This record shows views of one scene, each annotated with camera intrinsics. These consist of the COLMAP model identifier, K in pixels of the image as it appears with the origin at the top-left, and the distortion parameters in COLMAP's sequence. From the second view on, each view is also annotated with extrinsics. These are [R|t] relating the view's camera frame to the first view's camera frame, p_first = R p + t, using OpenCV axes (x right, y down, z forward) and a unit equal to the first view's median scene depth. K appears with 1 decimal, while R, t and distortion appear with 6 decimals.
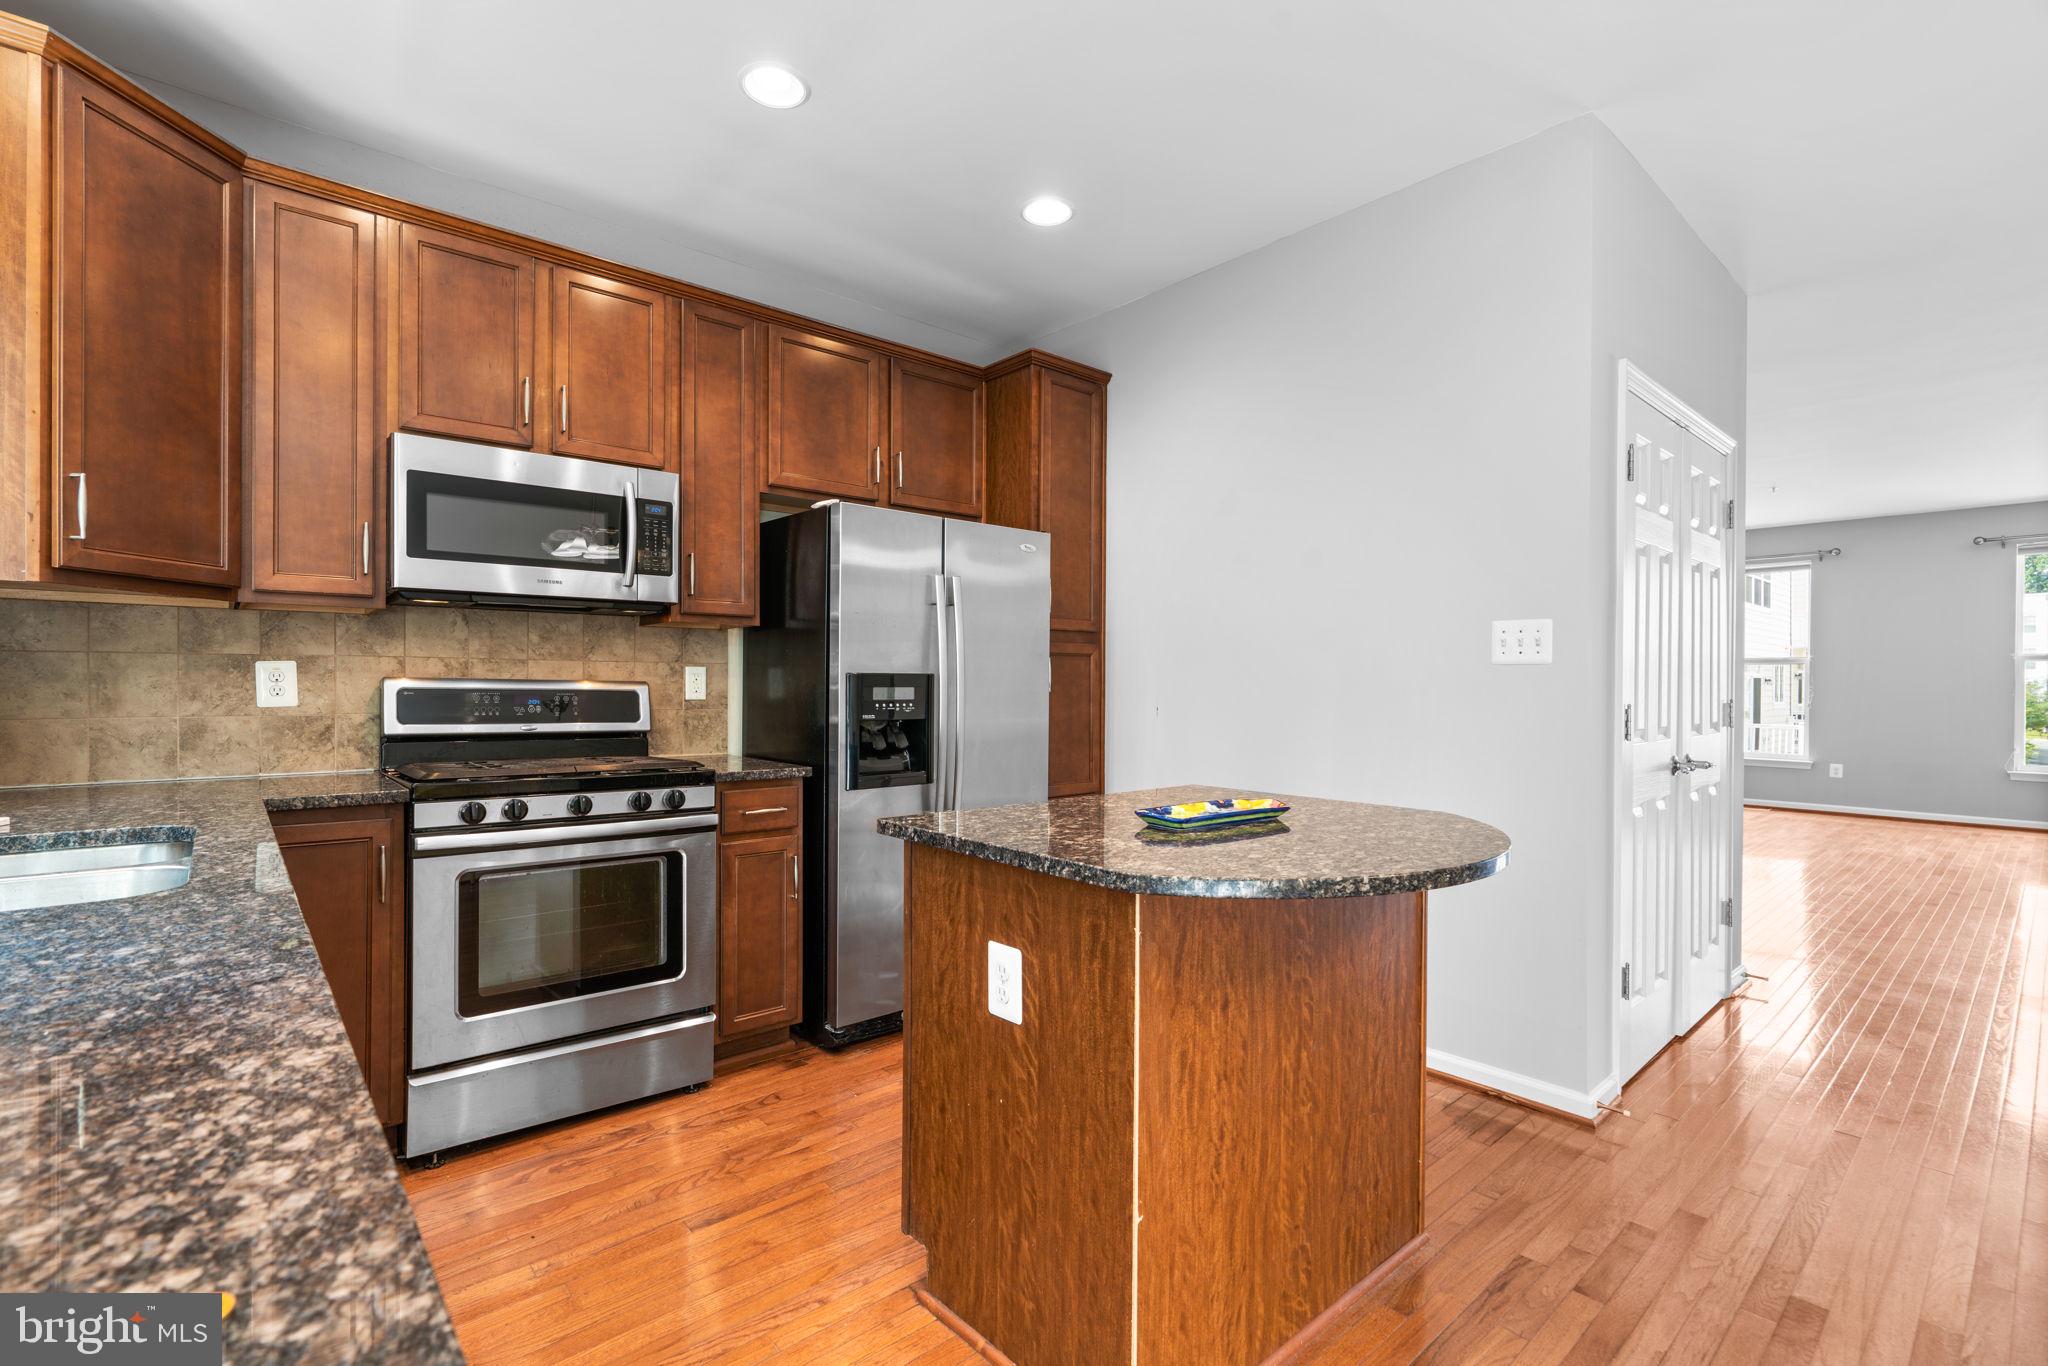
lens RADIAL K [[927.5, 0, 1020.7], [0, 927.5, 685.8], [0, 0, 1]] dist [-0.014655, 0.004671]
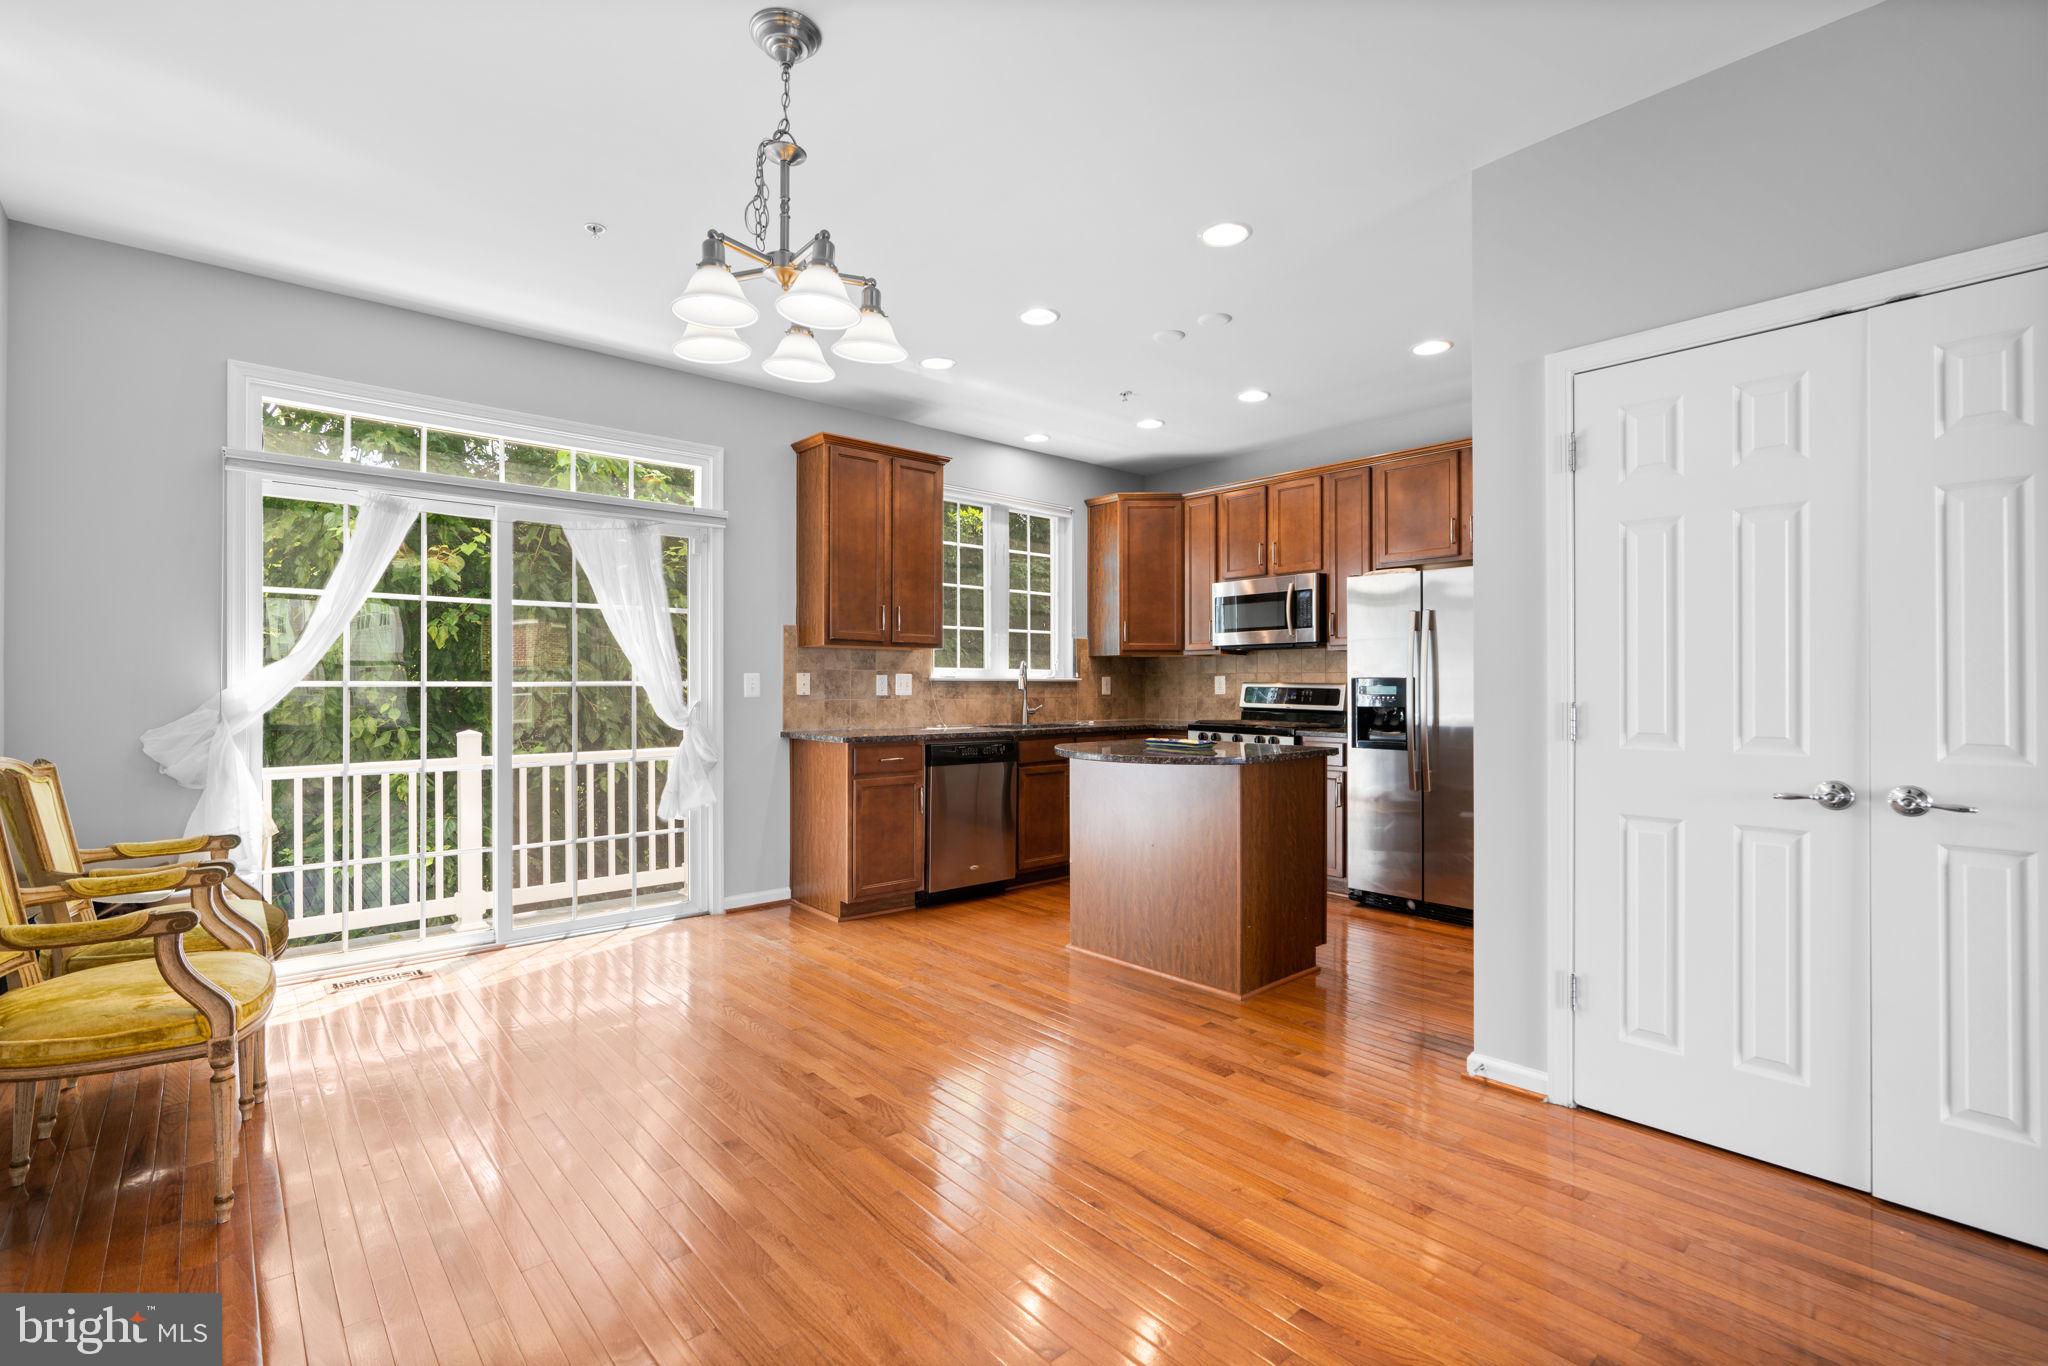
lens RADIAL K [[927.5, 0, 1017.9], [0, 927.5, 677.2], [0, 0, 1]] dist [-0.014655, 0.004671]
pose [[0.005870, -0.010617, -0.999926, 1.719250], [-0.001739, 0.999942, -0.010627, 0.004719], [0.999981, 0.001801, 0.005851, 0.440066]]
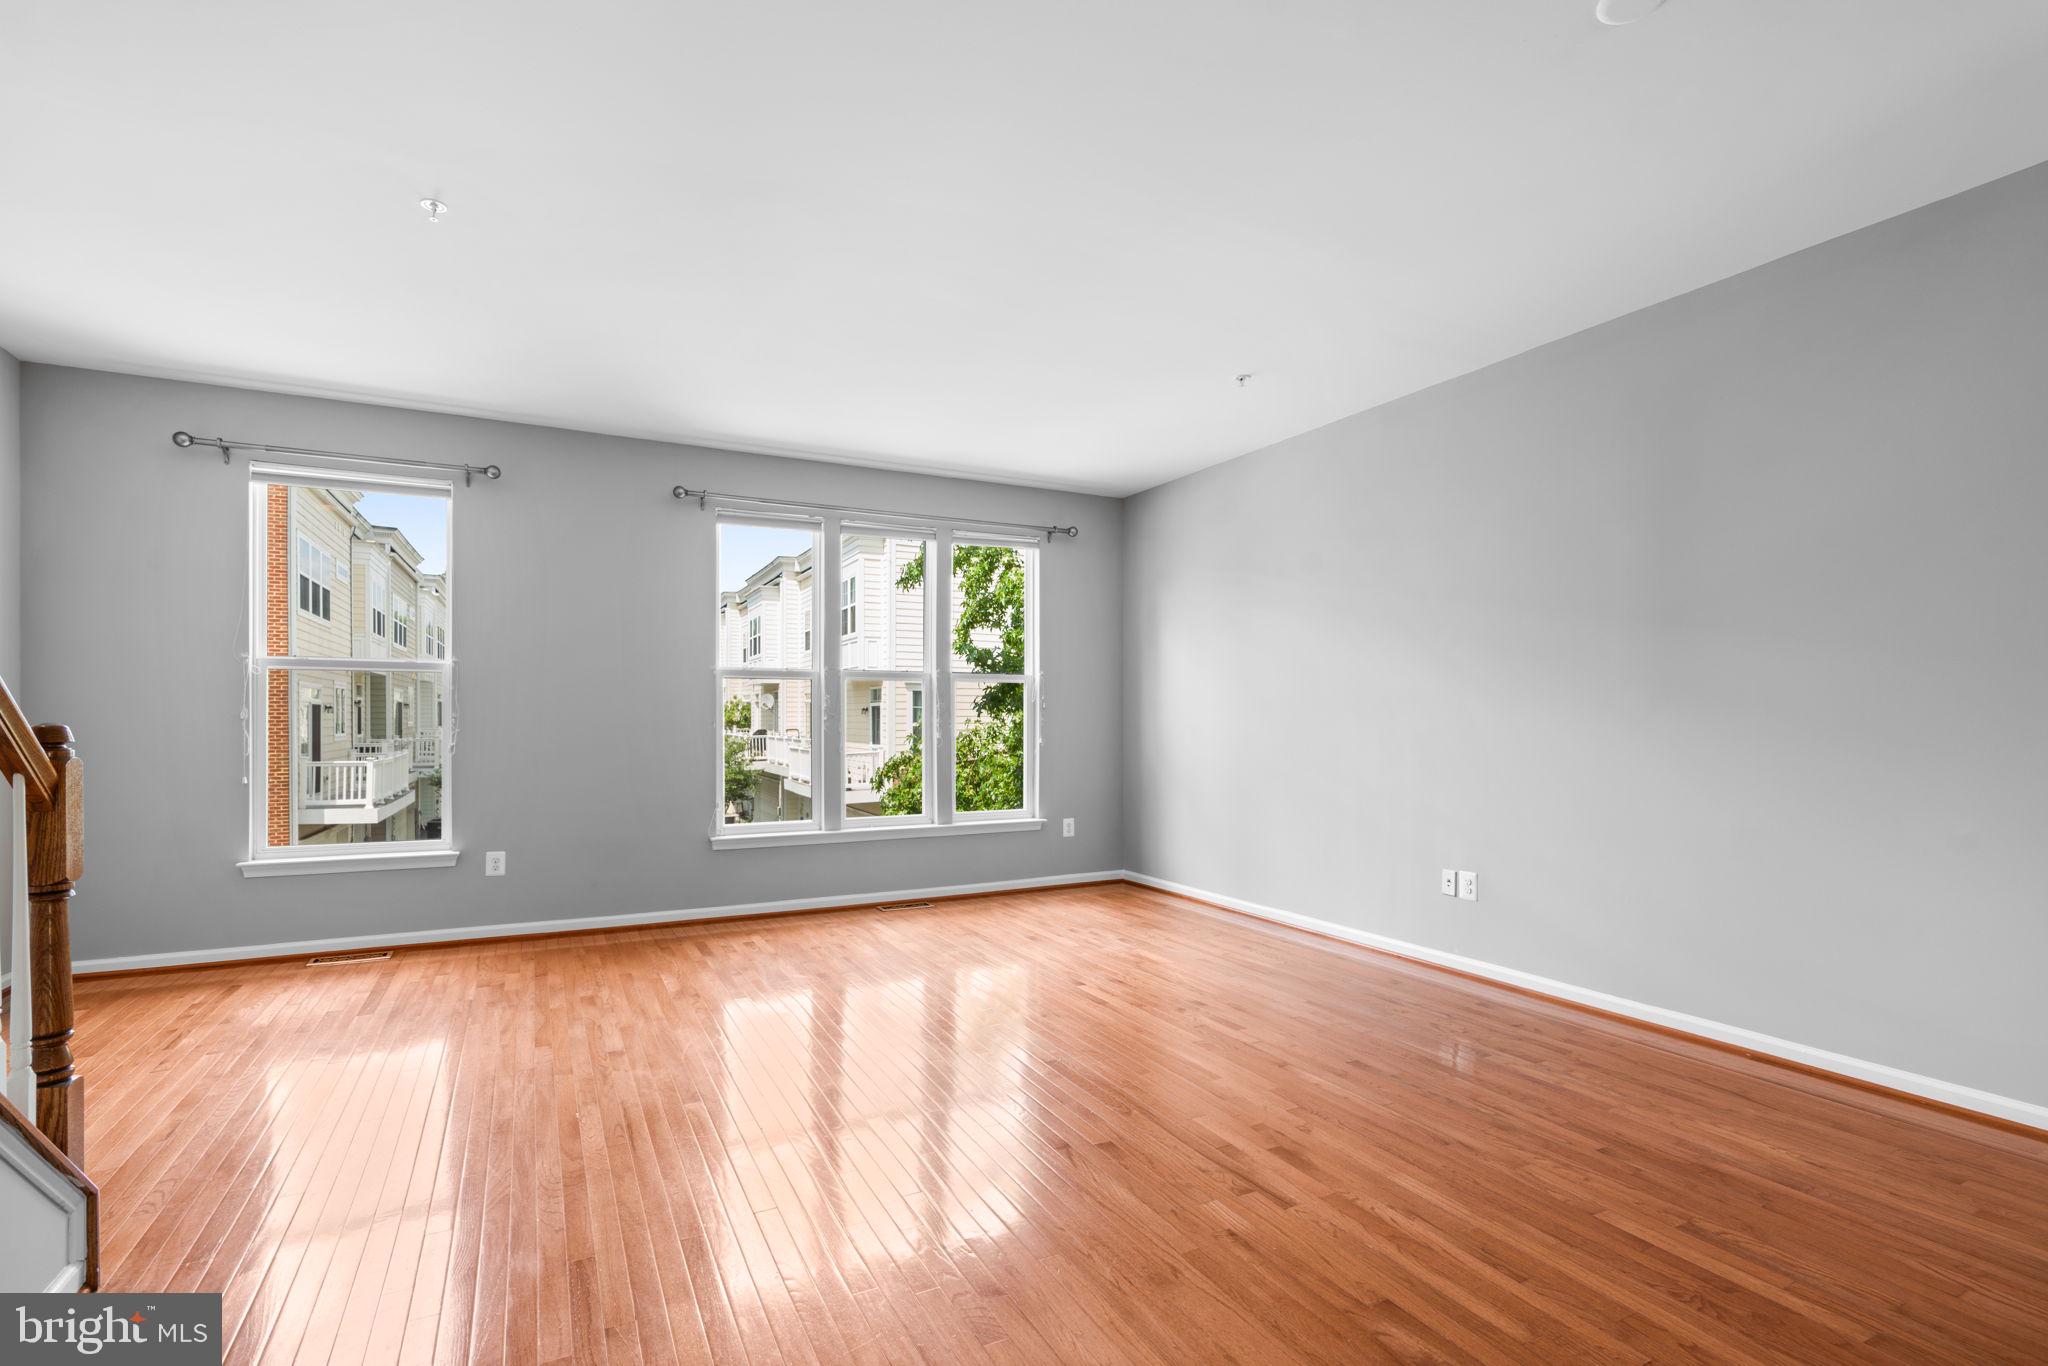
lens RADIAL K [[927.5, 0, 1005.7], [0, 927.5, 725.2], [0, 0, 1]] dist [-0.014655, 0.004671]
pose [[0.241105, -0.011338, 0.970433, 1.427528], [0.001051, 0.999934, 0.011421, 0.005057], [-0.970498, -0.001734, 0.241101, 1.930267]]
